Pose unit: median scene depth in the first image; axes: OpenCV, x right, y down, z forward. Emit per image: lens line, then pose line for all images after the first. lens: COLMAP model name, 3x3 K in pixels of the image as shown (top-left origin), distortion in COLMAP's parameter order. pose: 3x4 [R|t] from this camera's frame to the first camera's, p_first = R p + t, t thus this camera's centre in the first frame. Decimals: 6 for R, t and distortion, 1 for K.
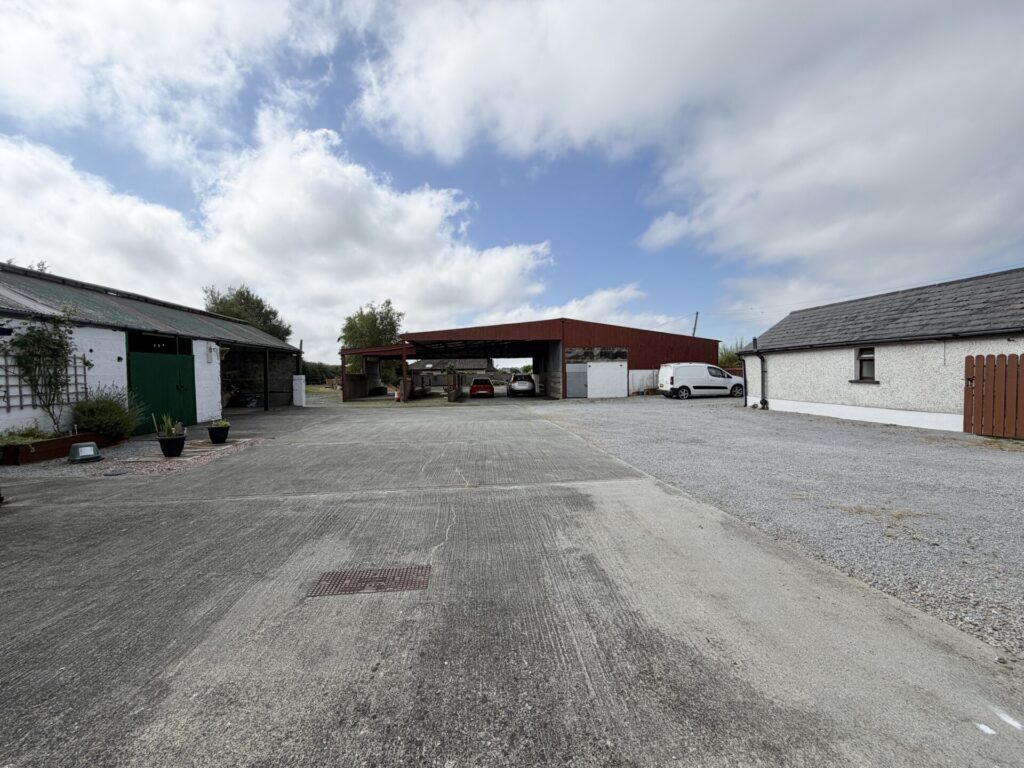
lens RADIAL K [[407.4, 0, 512.0], [0, 407.4, 384.0], [0, 0, 1]] dist [0.001395, 0.000264]
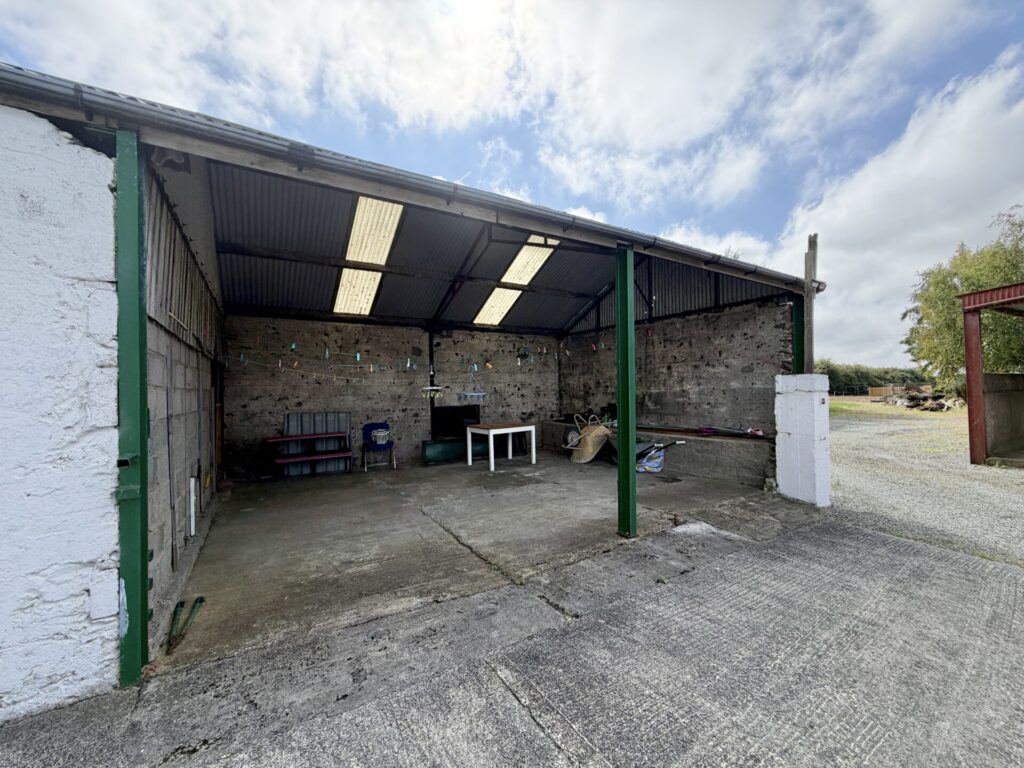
lens RADIAL K [[407.4, 0, 512.0], [0, 407.4, 384.0], [0, 0, 1]] dist [0.001395, 0.000264]
pose [[0.418322, -0.006381, -0.908276, -0.363940], [-0.012190, 0.999846, -0.012638, -0.010325], [0.908217, 0.016359, 0.418180, 0.723337]]
